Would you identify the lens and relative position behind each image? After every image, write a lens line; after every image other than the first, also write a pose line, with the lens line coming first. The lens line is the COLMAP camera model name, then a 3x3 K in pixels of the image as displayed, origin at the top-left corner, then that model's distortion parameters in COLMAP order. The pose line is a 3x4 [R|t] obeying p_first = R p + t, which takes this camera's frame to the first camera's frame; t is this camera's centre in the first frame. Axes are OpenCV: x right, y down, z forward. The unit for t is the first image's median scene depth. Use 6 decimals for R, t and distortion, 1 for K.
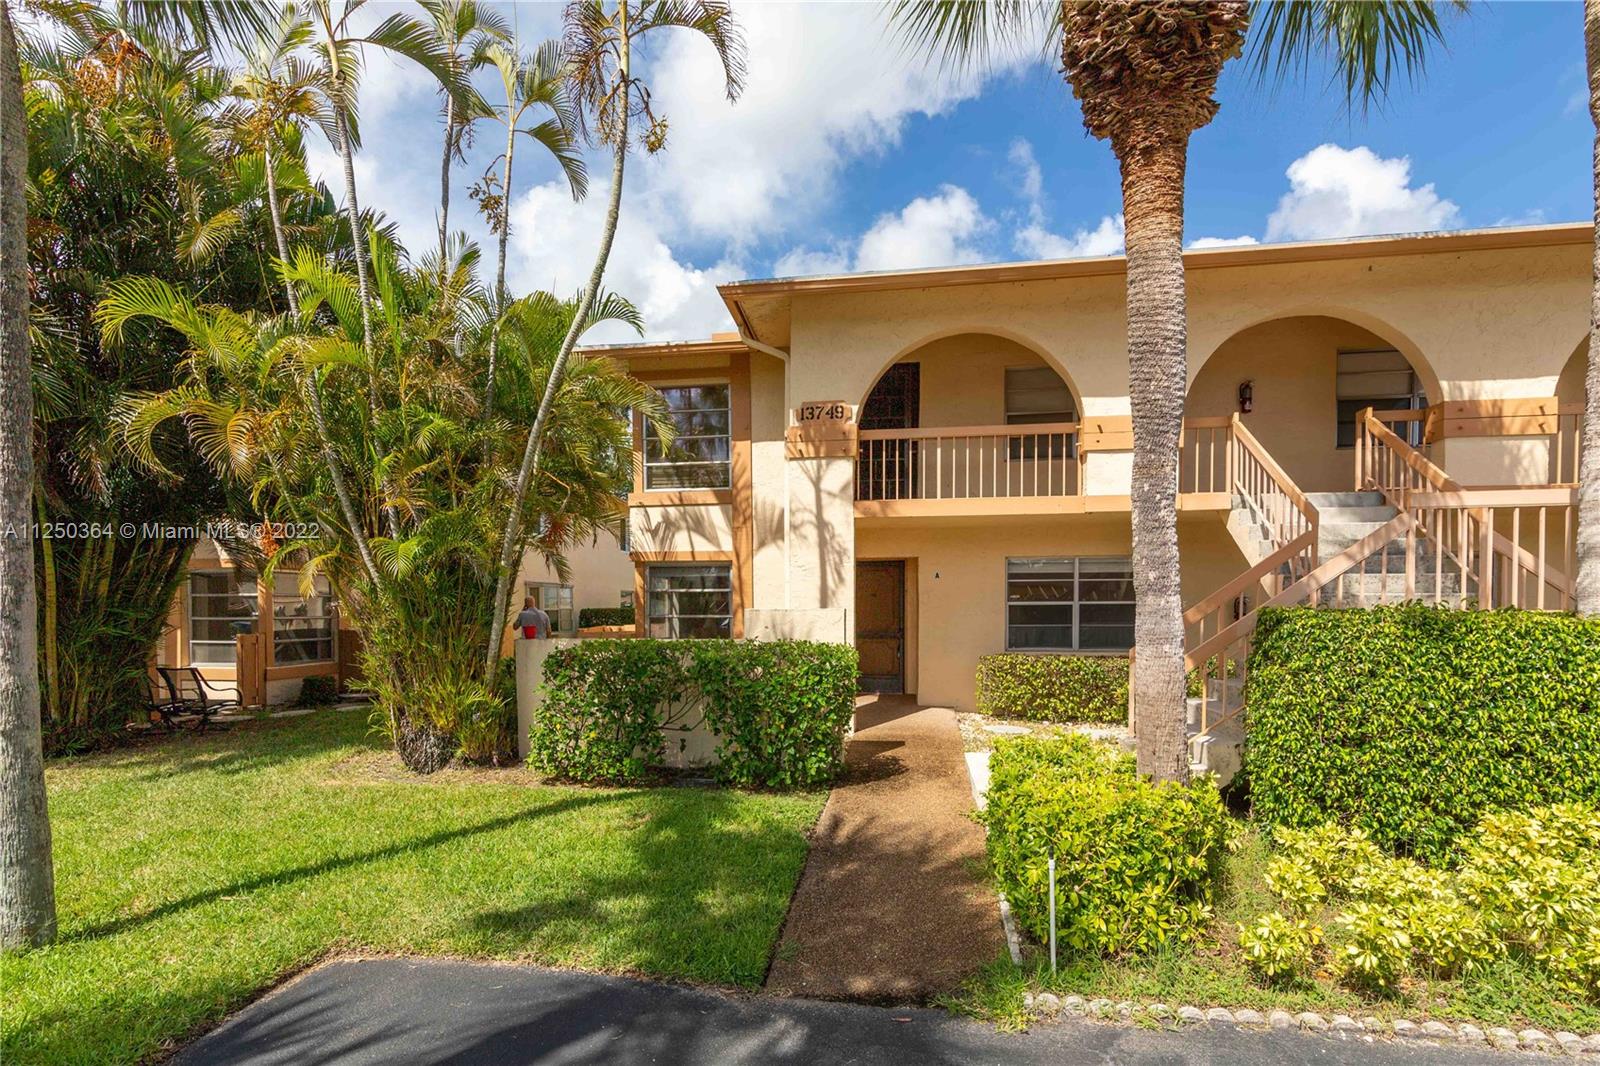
lens RADIAL K [[824.2, 0, 773.6], [0, 824.2, 567.1], [0, 0, 1]] dist [-0.002856, -0.000387]
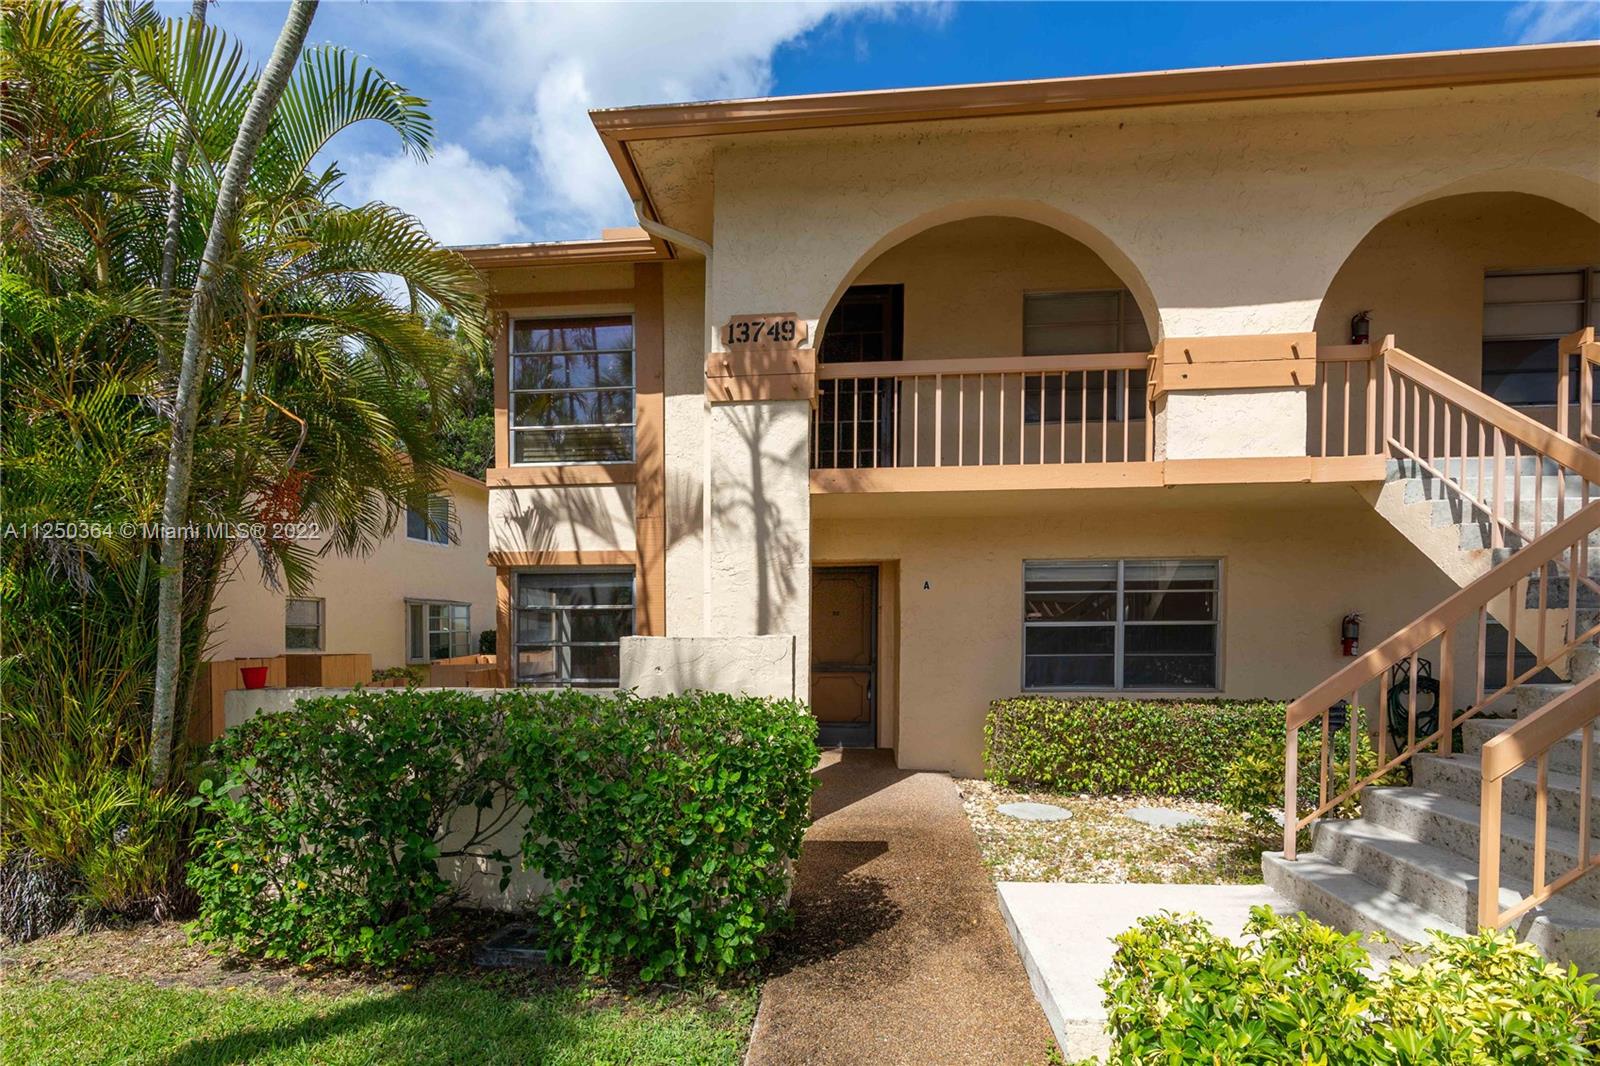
lens RADIAL K [[824.2, 0, 797.8], [0, 824.2, 641.5], [0, 0, 1]] dist [-0.002856, -0.000387]
pose [[0.996539, -0.004229, 0.083024, 0.032384], [-0.001213, 0.997859, 0.065391, 0.013210], [-0.083123, -0.065265, 0.994400, 0.333980]]
